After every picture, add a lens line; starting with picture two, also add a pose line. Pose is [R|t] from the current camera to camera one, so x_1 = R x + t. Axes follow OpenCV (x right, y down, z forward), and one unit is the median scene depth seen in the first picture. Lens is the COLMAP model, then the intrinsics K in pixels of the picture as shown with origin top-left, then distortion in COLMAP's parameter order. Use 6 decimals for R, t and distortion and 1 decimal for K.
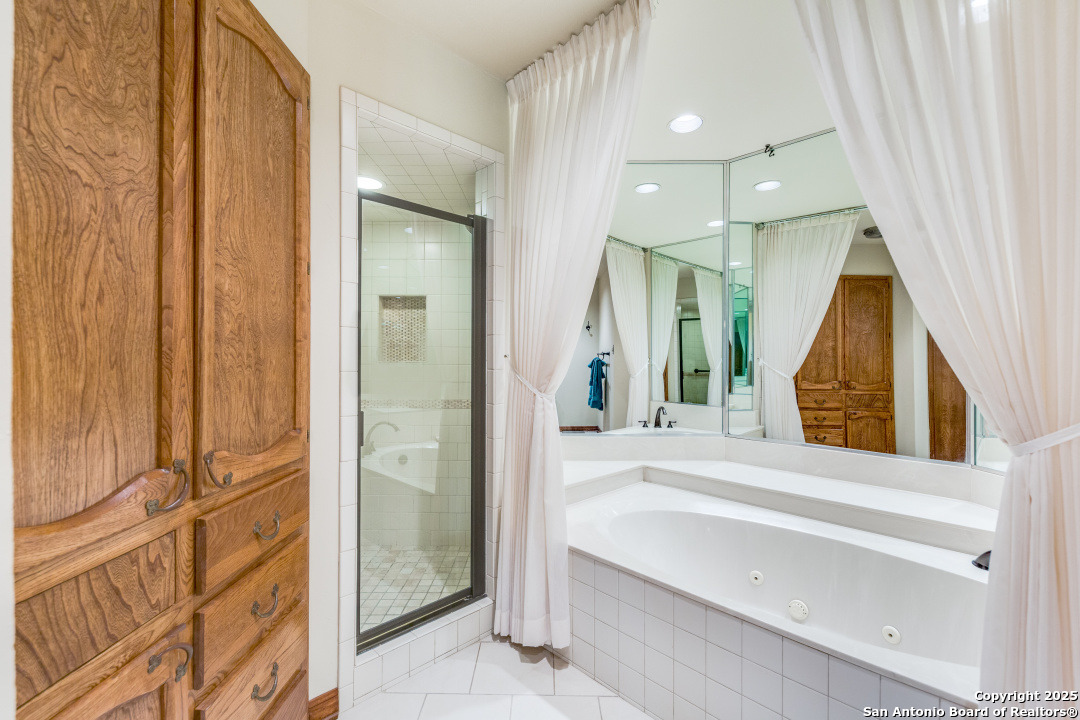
lens RADIAL K [[462.1, 0, 540.0], [0, 462.1, 360.0], [0, 0, 1]] dist [0.000357, 0.000018]
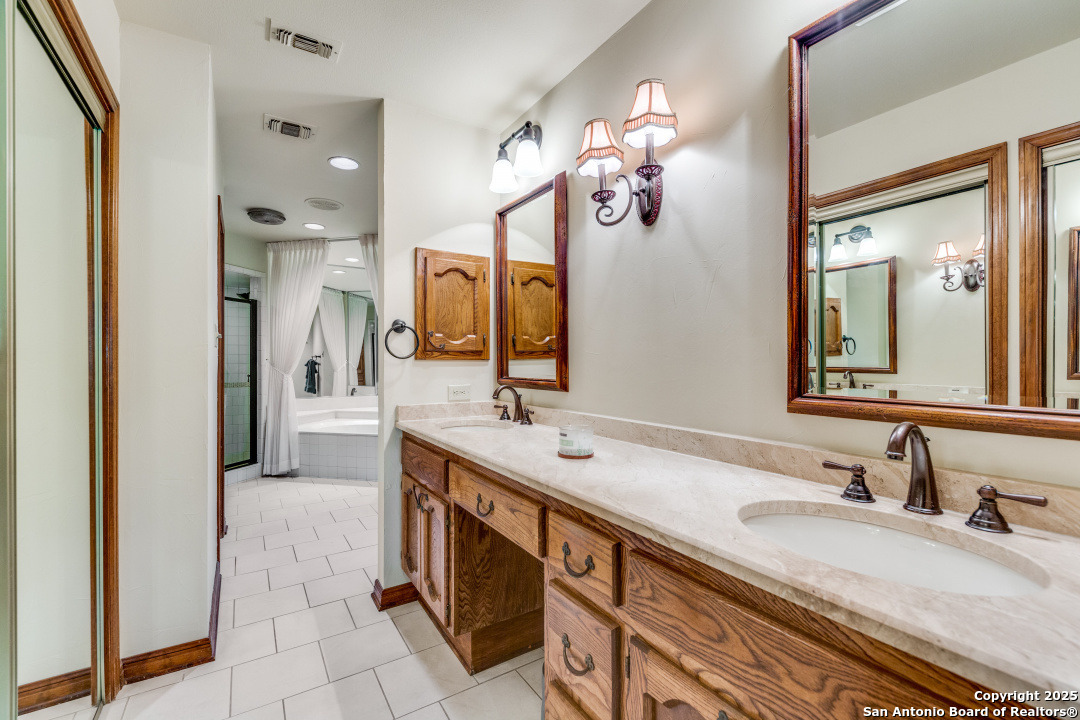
lens RADIAL K [[405.1, 0, 514.4], [0, 405.1, 361.1], [0, 0, 1]] dist [0.010037, -0.004669]
pose [[0.833998, -0.005584, 0.551739, -0.164079], [0.004448, 0.999984, 0.003398, -0.001891], [-0.551749, -0.000379, 0.834010, -1.408383]]
